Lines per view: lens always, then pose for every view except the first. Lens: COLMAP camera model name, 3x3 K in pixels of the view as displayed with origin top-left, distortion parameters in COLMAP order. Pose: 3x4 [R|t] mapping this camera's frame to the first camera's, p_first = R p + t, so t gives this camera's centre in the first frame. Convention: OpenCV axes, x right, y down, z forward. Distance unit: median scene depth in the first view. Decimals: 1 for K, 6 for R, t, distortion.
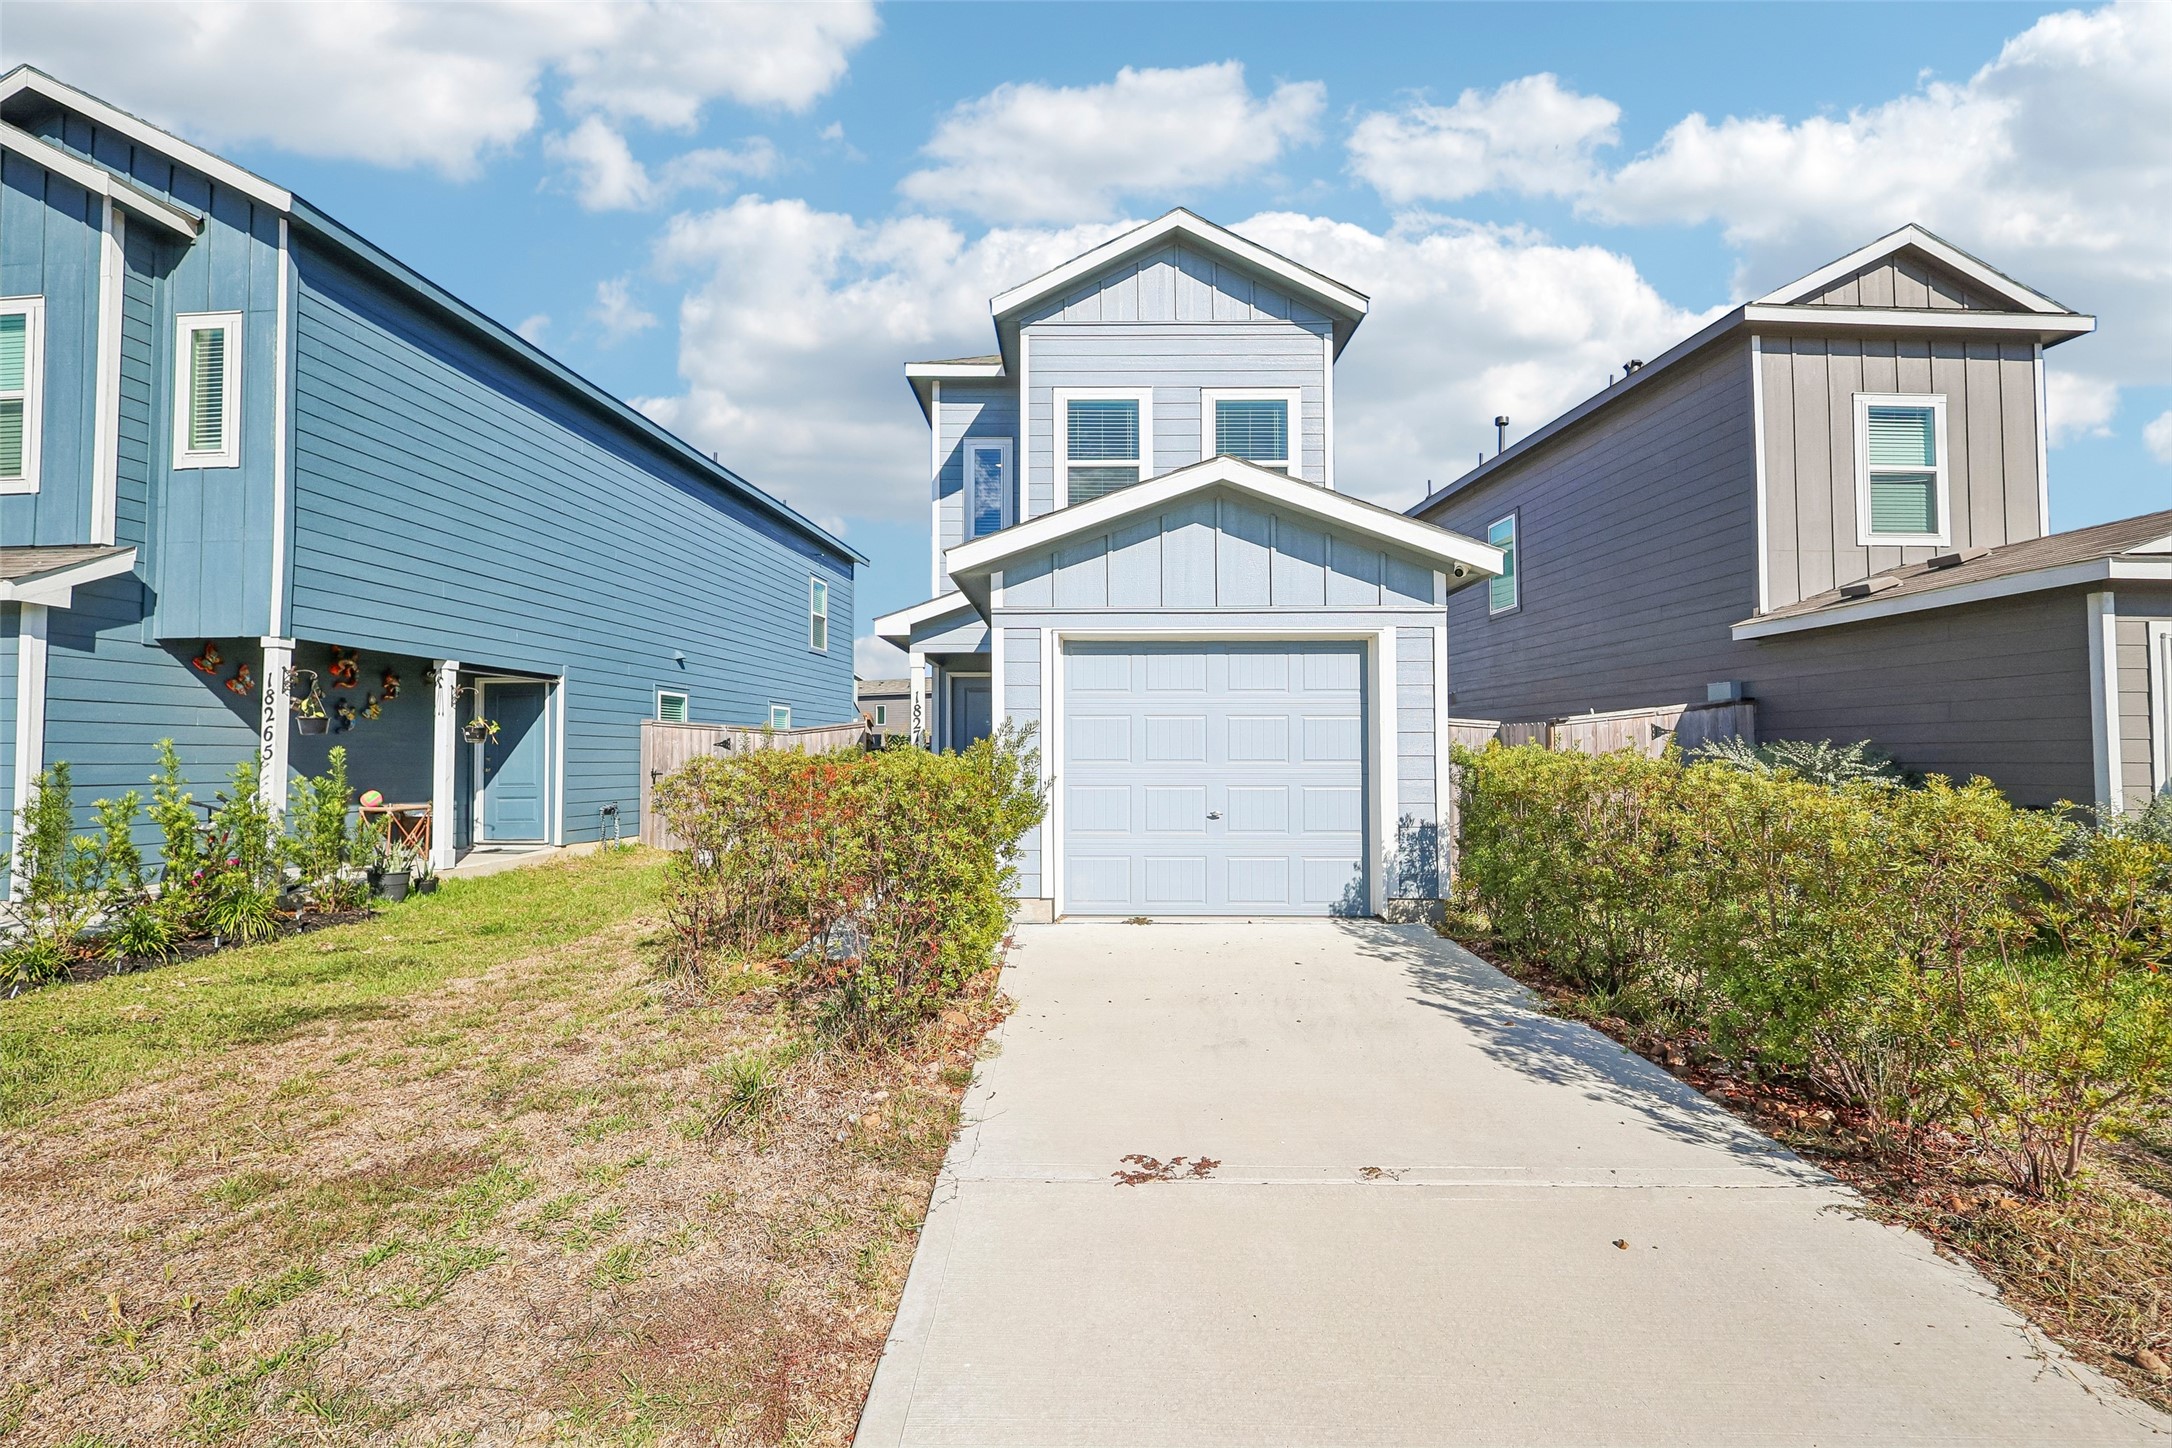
lens RADIAL K [[1009.7, 0, 1075.2], [0, 1009.7, 723.9], [0, 0, 1]] dist [-0.003867, 0.002565]
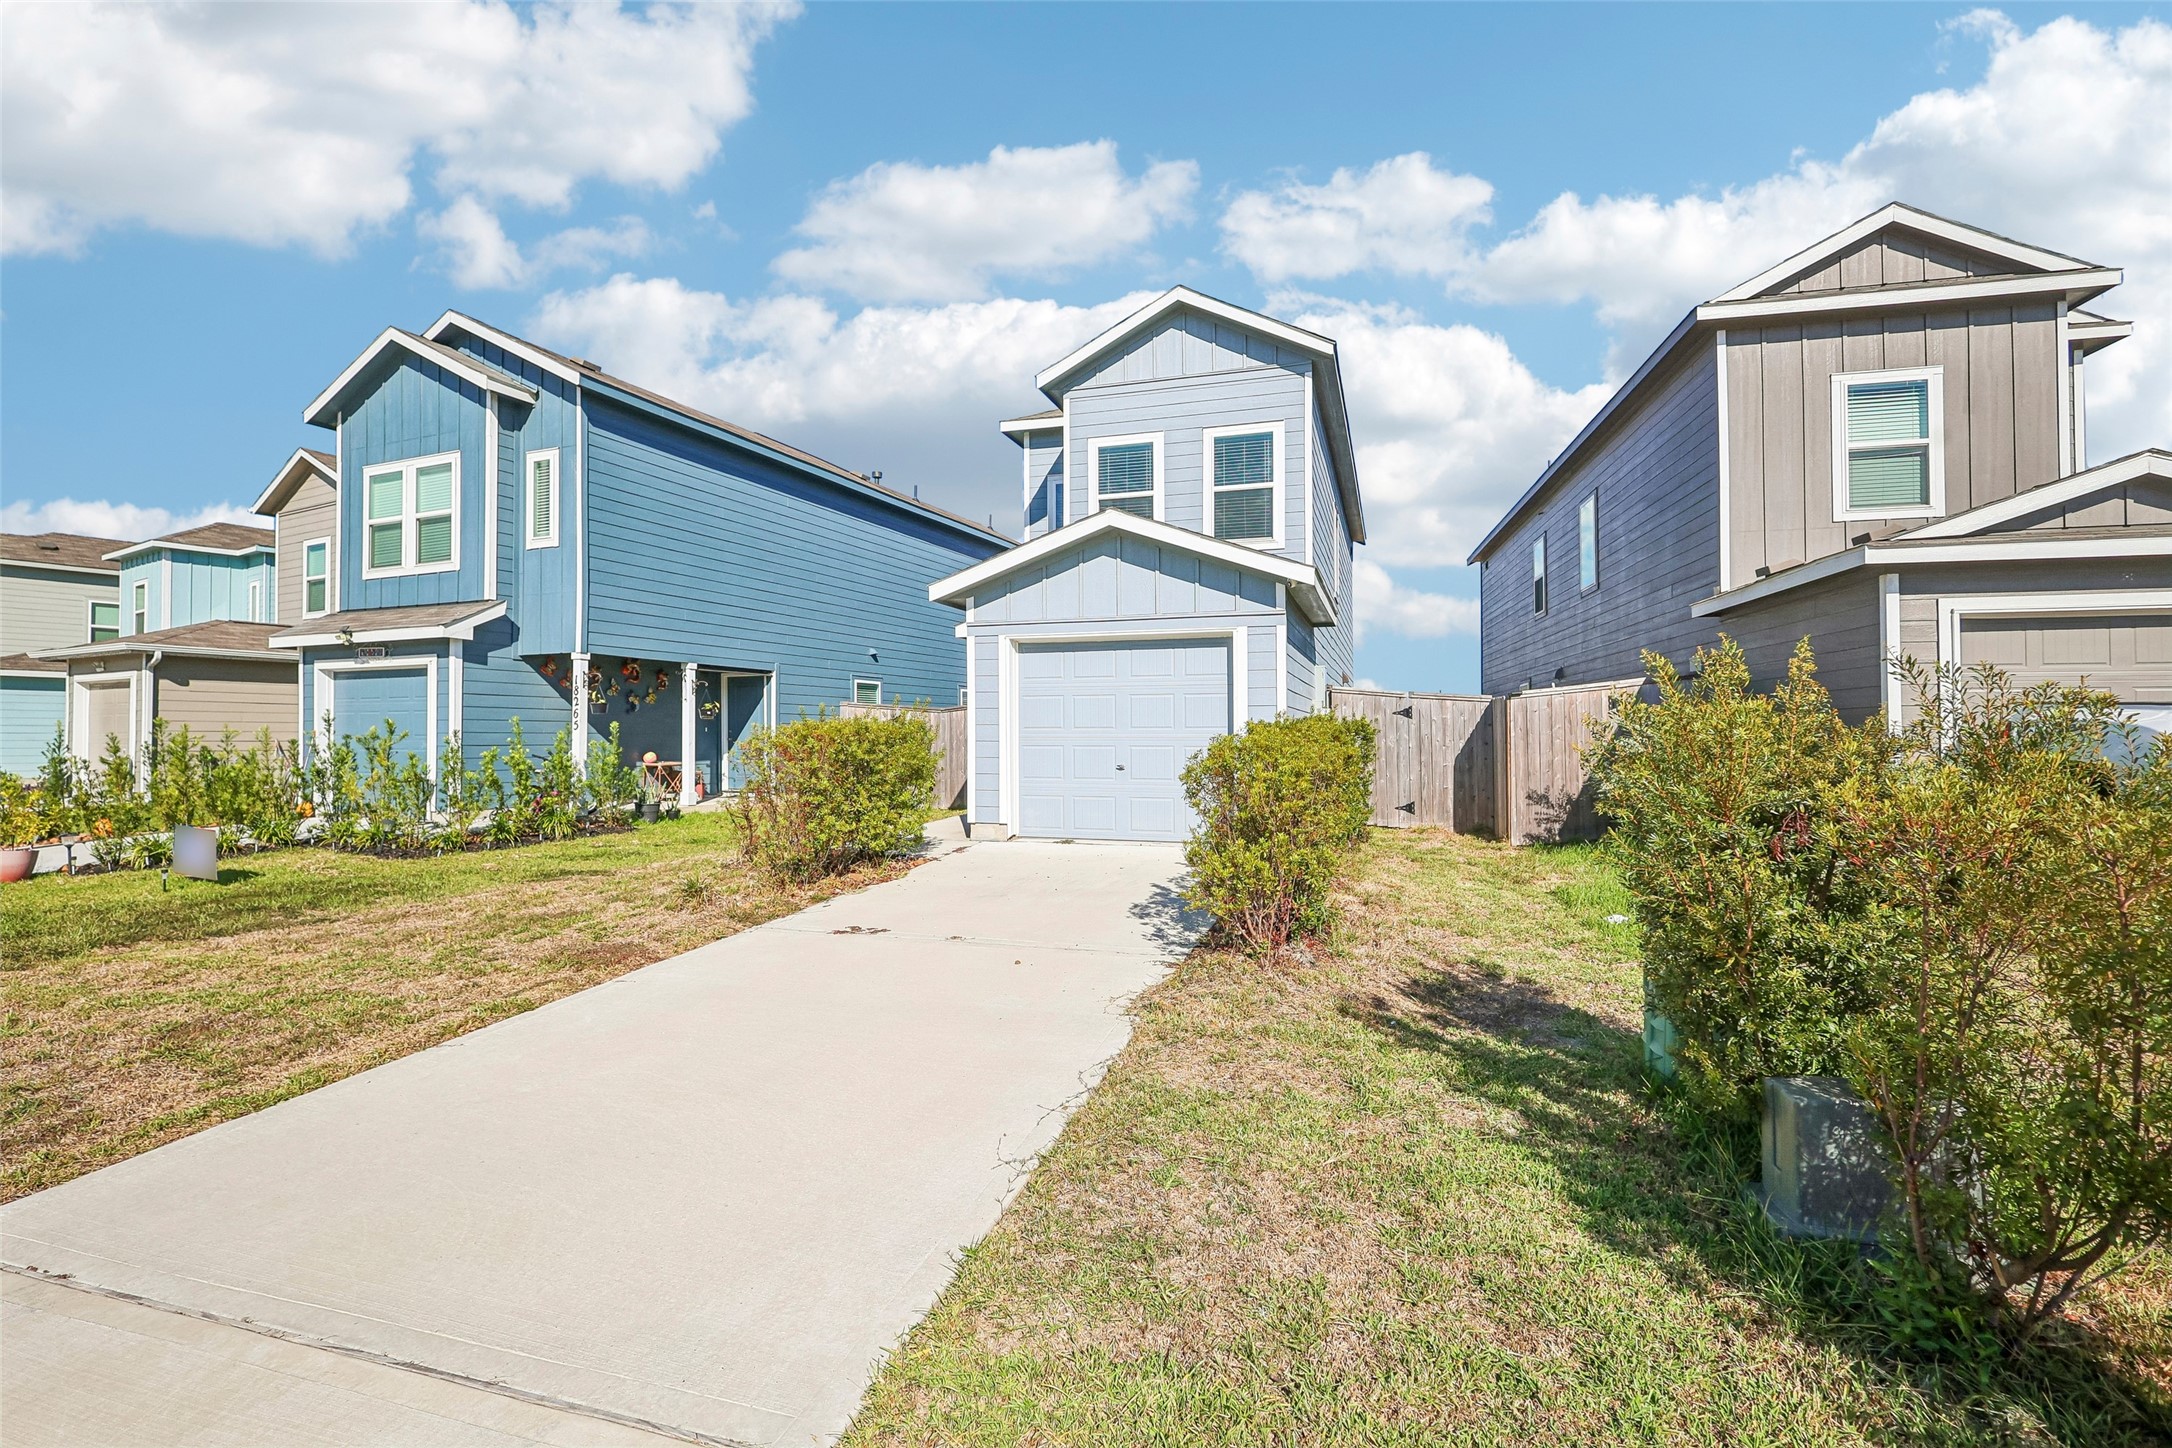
lens RADIAL K [[1009.7, 0, 1071.2], [0, 1009.7, 721.1], [0, 0, 1]] dist [-0.003867, 0.002565]
pose [[0.955173, -0.005406, -0.295998, 0.341874], [0.010834, 0.999802, 0.016699, 0.002787], [0.295850, -0.019158, 0.955042, -0.237178]]
